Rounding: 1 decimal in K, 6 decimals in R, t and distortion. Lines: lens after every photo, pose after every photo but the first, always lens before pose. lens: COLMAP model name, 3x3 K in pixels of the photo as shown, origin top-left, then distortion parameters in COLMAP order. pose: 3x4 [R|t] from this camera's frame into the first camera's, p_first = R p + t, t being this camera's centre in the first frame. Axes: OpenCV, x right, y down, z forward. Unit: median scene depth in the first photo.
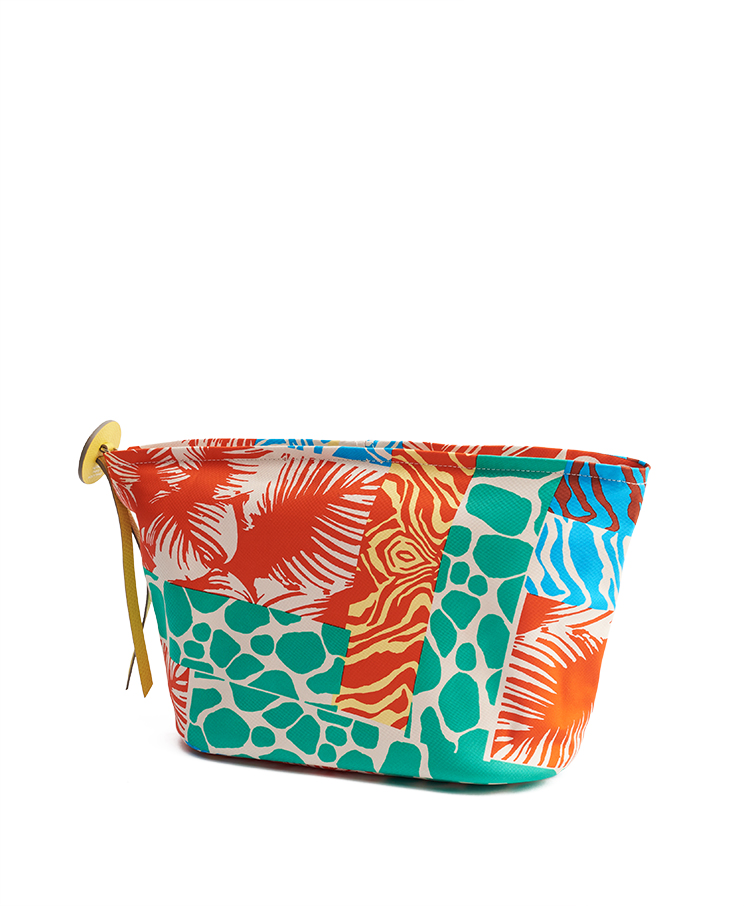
lens RADIAL K [[3421.8, 0, 372.0], [0, 3421.8, 453.0], [0, 0, 1]] dist [-0.023375, -3.745838]
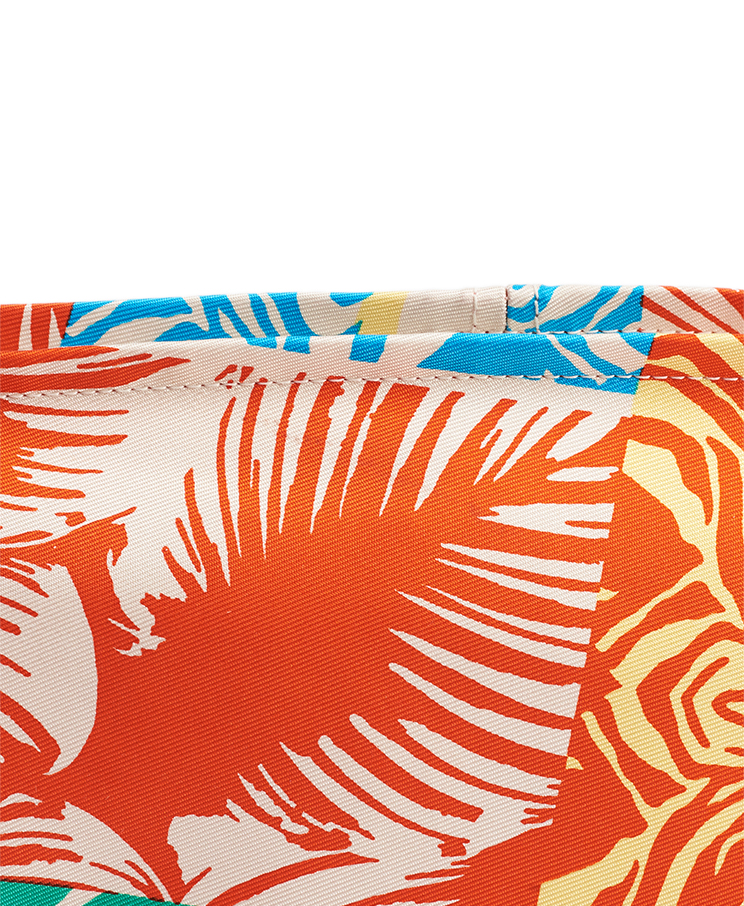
lens RADIAL K [[3421.8, 0, 372.0], [0, 3421.8, 453.0], [0, 0, 1]] dist [-0.023375, -3.745838]
pose [[0.883302, -0.113638, 0.454824, -0.145637], [0.028788, 0.981494, 0.189318, -0.046204], [-0.467920, -0.154132, 0.870227, 0.757870]]
